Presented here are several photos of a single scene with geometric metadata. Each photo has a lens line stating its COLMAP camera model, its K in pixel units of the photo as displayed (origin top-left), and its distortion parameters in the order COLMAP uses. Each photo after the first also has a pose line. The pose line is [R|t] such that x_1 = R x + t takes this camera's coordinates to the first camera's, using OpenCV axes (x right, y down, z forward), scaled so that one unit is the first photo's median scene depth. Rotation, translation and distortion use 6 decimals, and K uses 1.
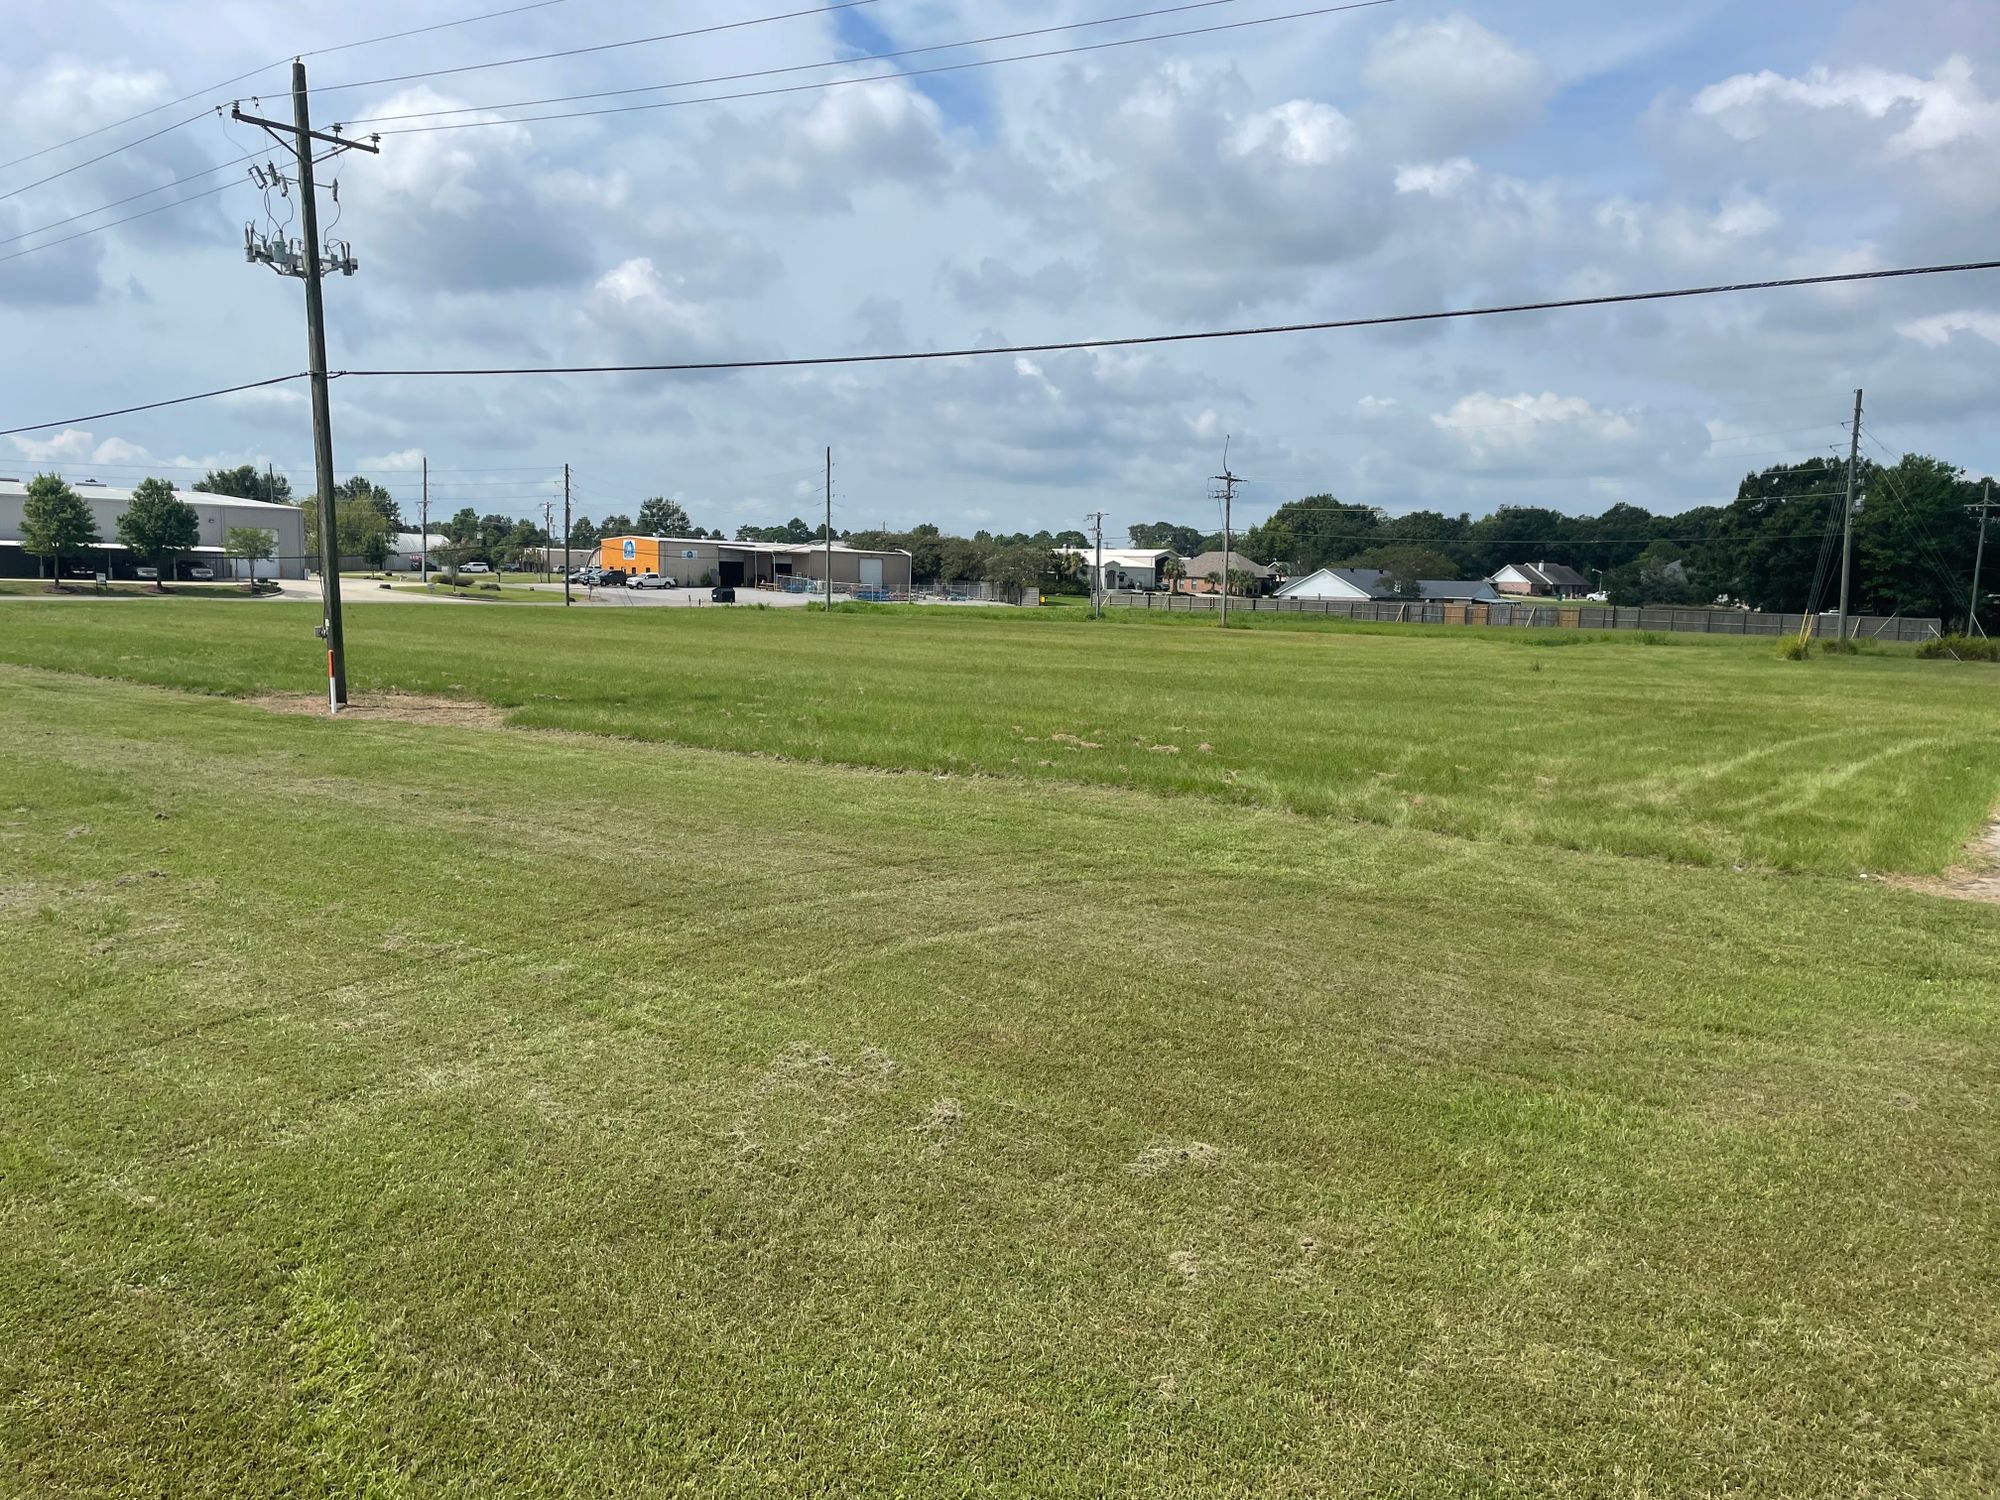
lens RADIAL K [[1502.0, 0, 984.3], [0, 1502.0, 755.8], [0, 0, 1]] dist [0.100687, -0.125807]
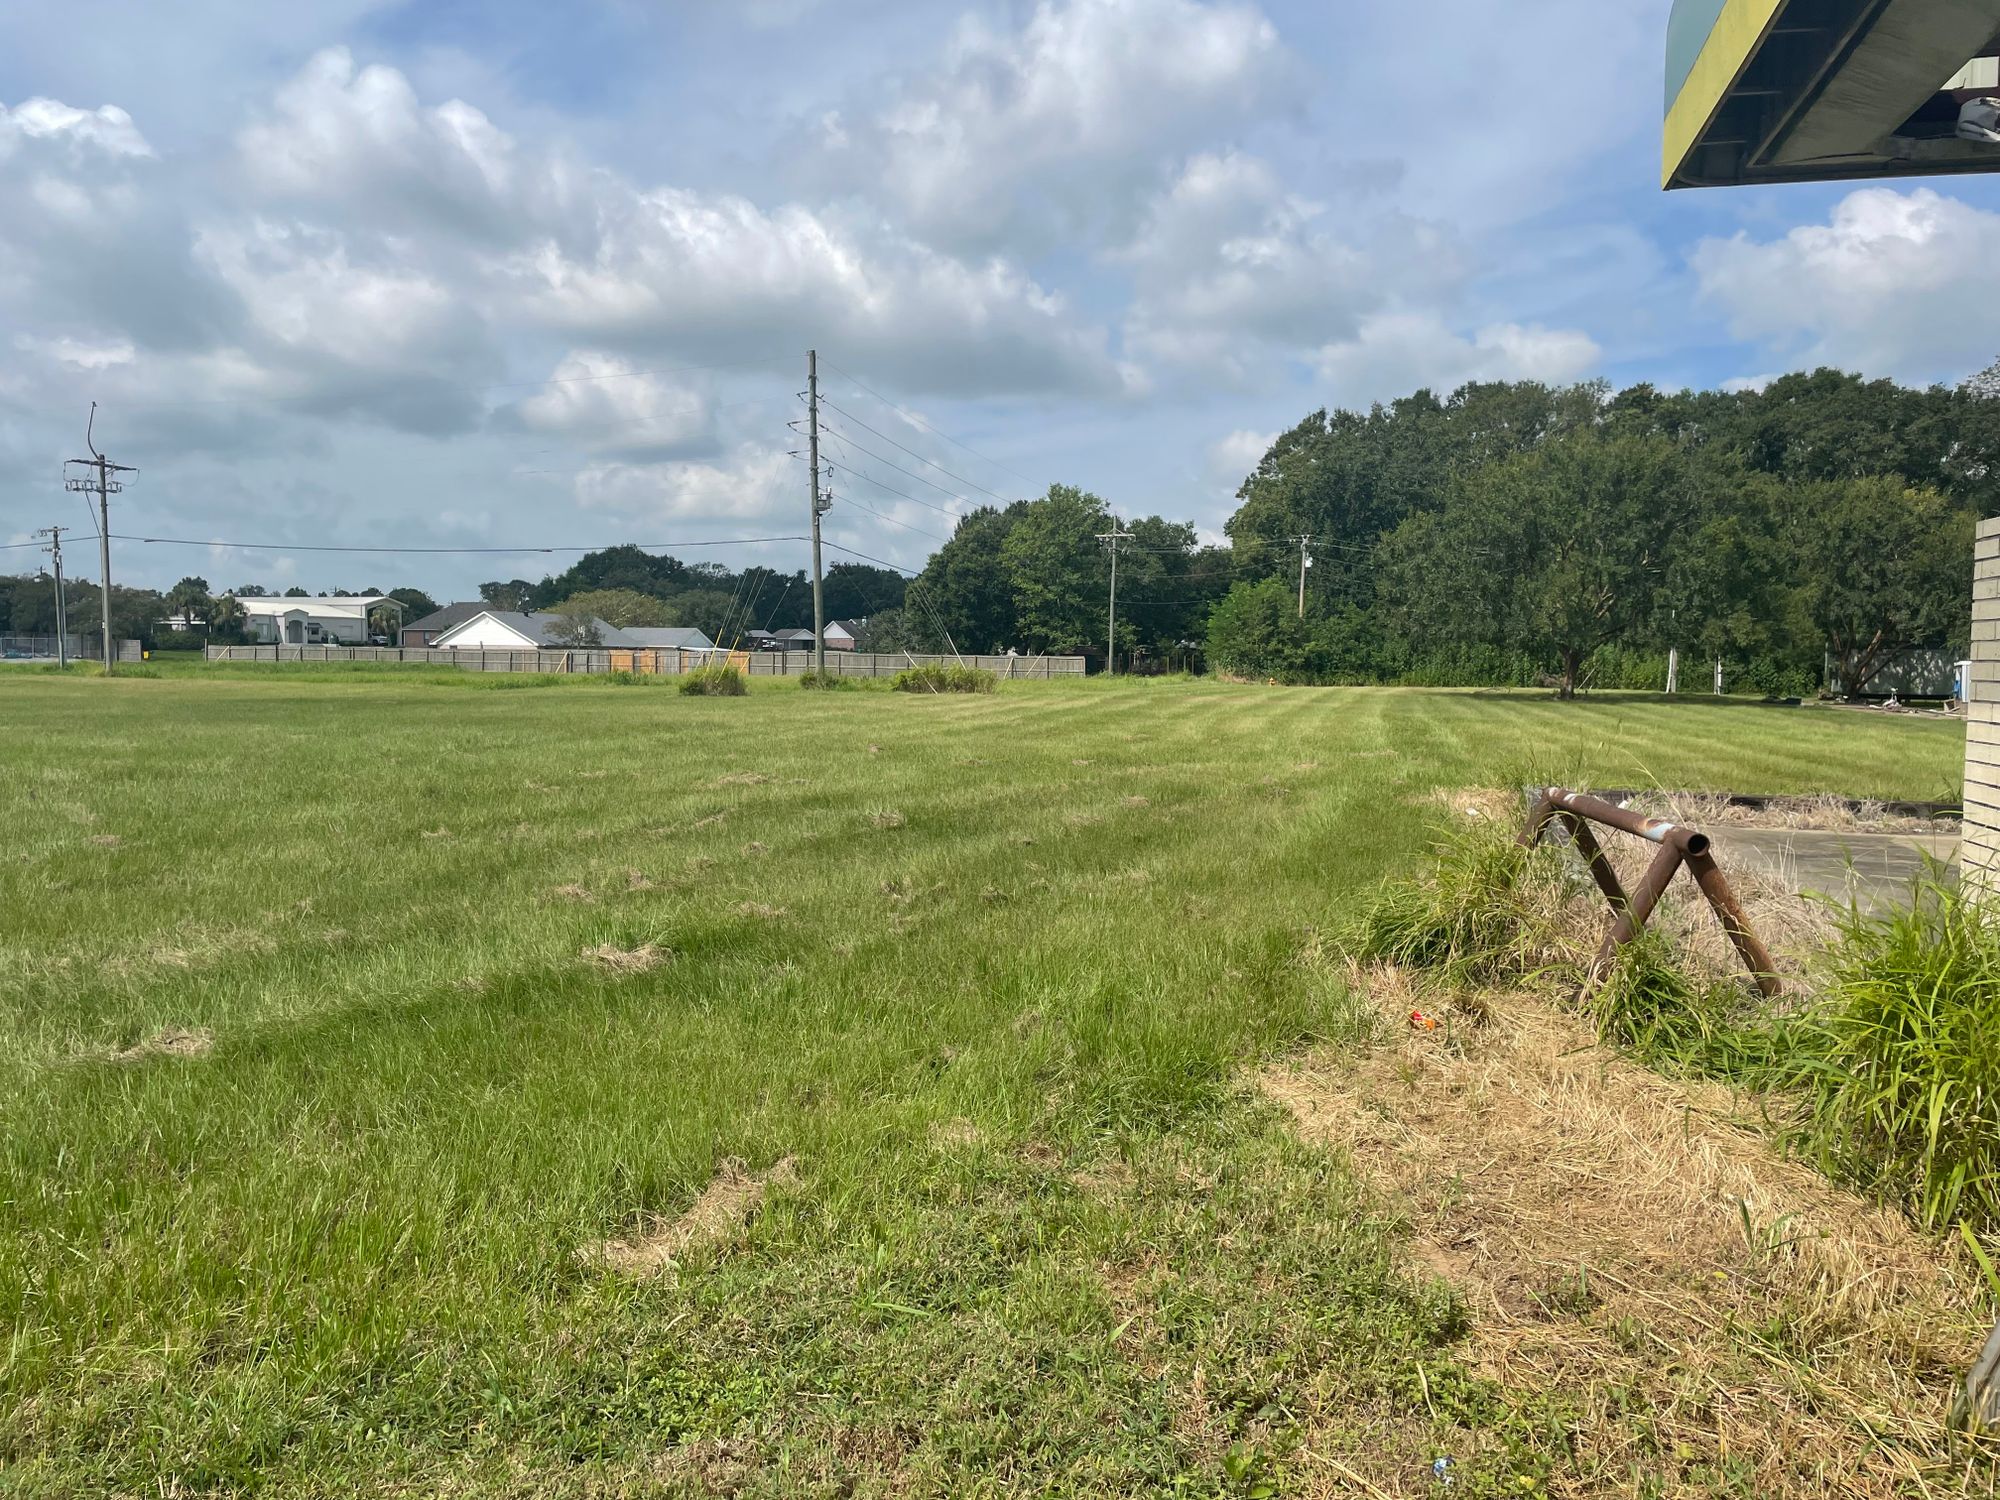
lens RADIAL K [[1502.0, 0, 988.9], [0, 1502.0, 759.6], [0, 0, 1]] dist [0.100687, -0.125807]
pose [[0.931566, -0.043050, 0.361015, 0.181111], [0.057700, 0.997886, -0.029895, -0.001690], [-0.358965, 0.048680, 0.932081, 0.128162]]
